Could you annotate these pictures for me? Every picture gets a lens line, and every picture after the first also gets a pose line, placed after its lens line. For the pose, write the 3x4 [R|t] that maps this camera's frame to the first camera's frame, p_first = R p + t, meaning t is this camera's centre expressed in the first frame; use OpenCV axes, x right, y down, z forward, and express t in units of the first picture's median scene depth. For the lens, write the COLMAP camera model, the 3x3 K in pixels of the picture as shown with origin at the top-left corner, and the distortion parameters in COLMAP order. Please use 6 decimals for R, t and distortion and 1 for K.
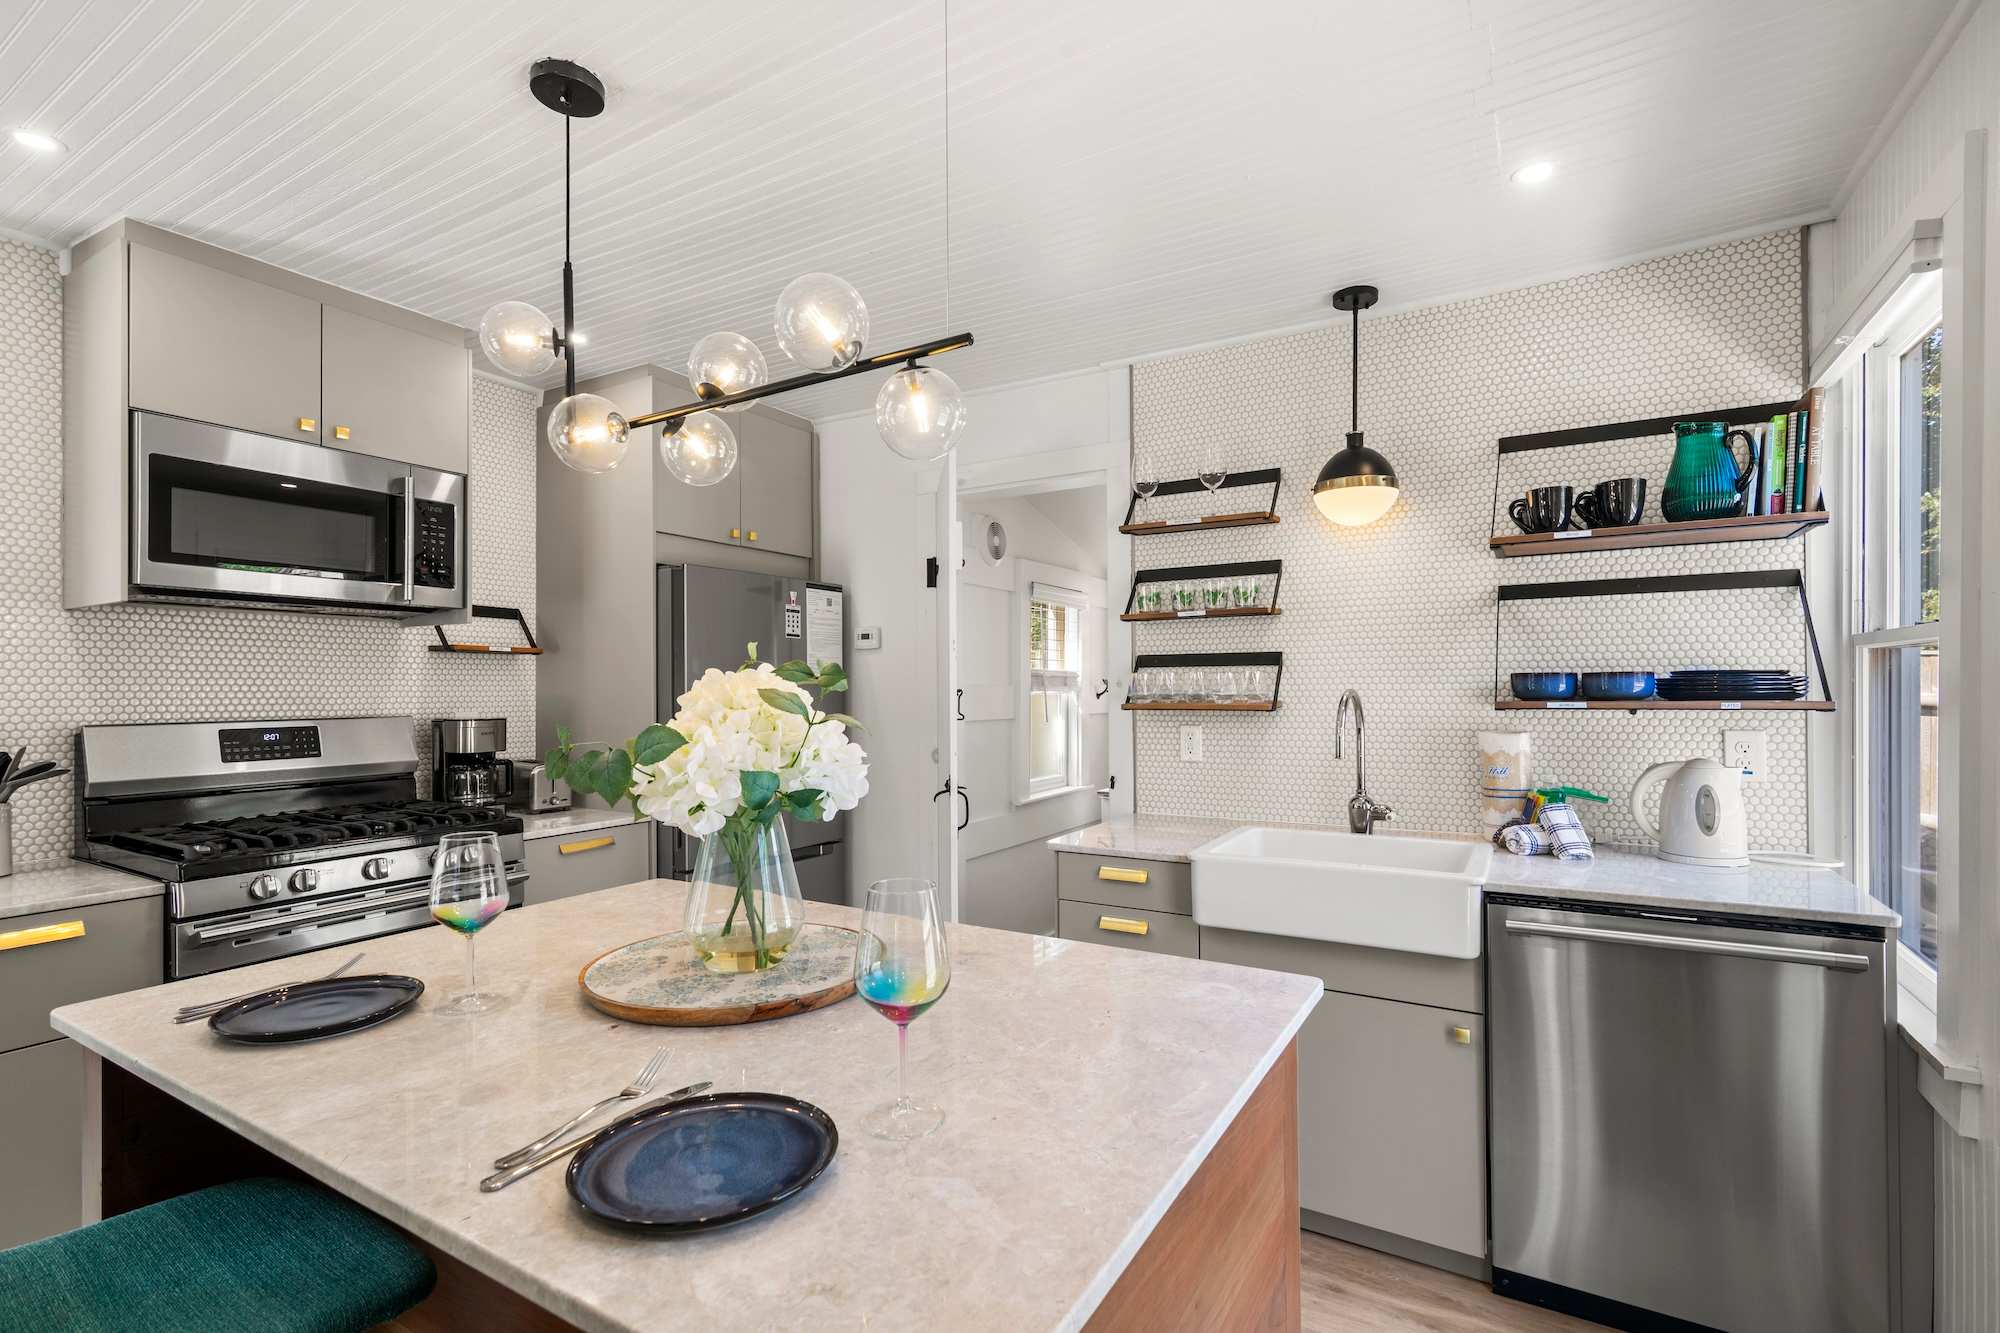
lens RADIAL K [[915.0, 0, 1000.0], [0, 915.0, 666.5], [0, 0, 1]] dist [0.001080, 0.000075]
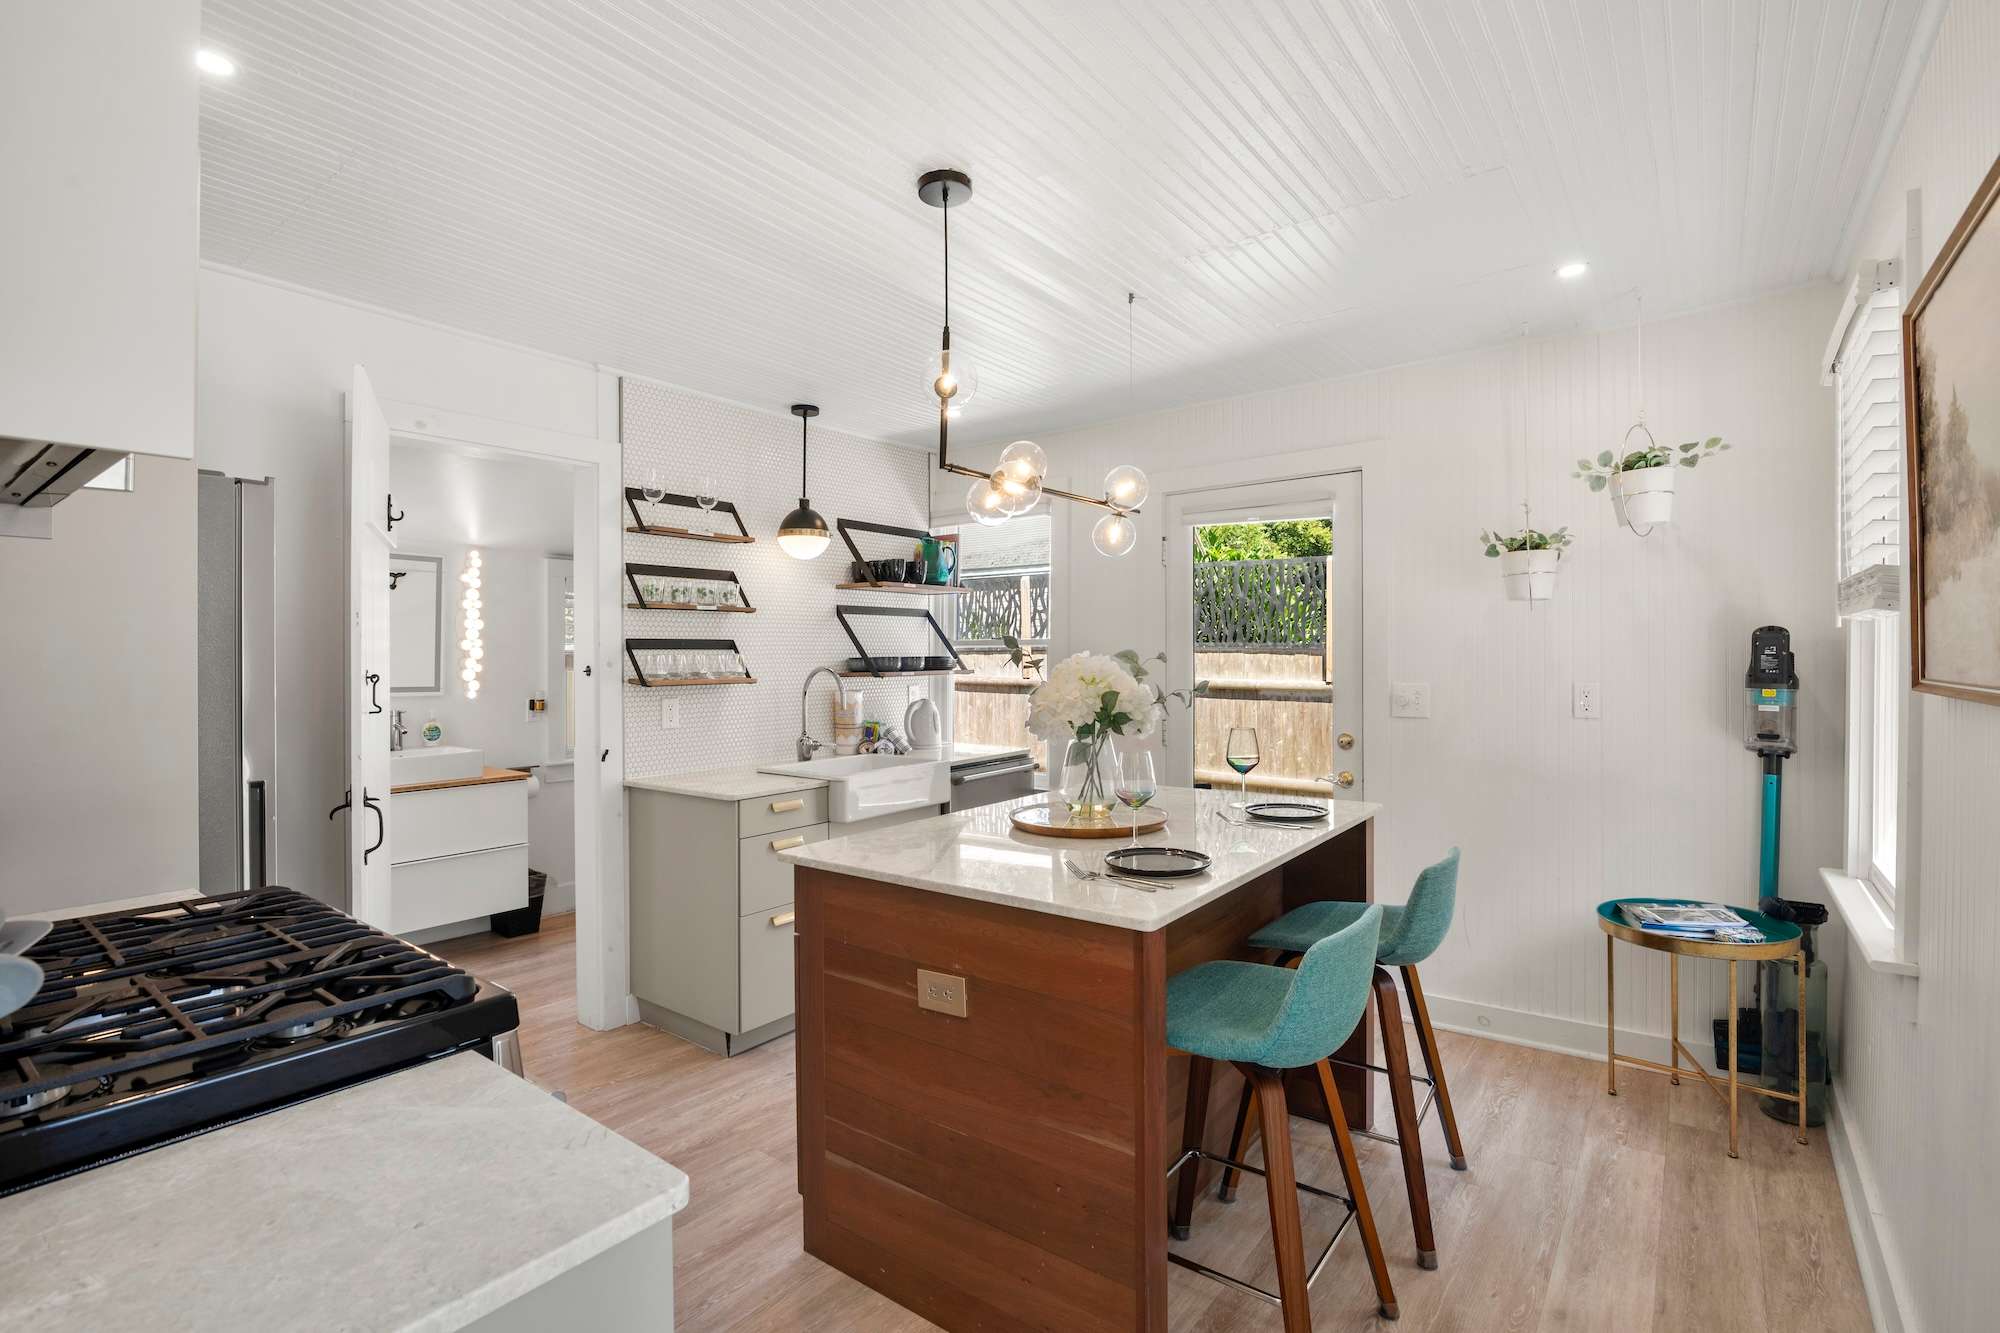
lens RADIAL K [[915.0, 0, 1000.0], [0, 915.0, 666.5], [0, 0, 1]] dist [0.001080, 0.000075]
pose [[0.105139, -0.000390, 0.994457, -0.976185], [-0.001390, 0.999999, 0.000539, 0.021378], [-0.994457, -0.001439, 0.105138, 0.466284]]
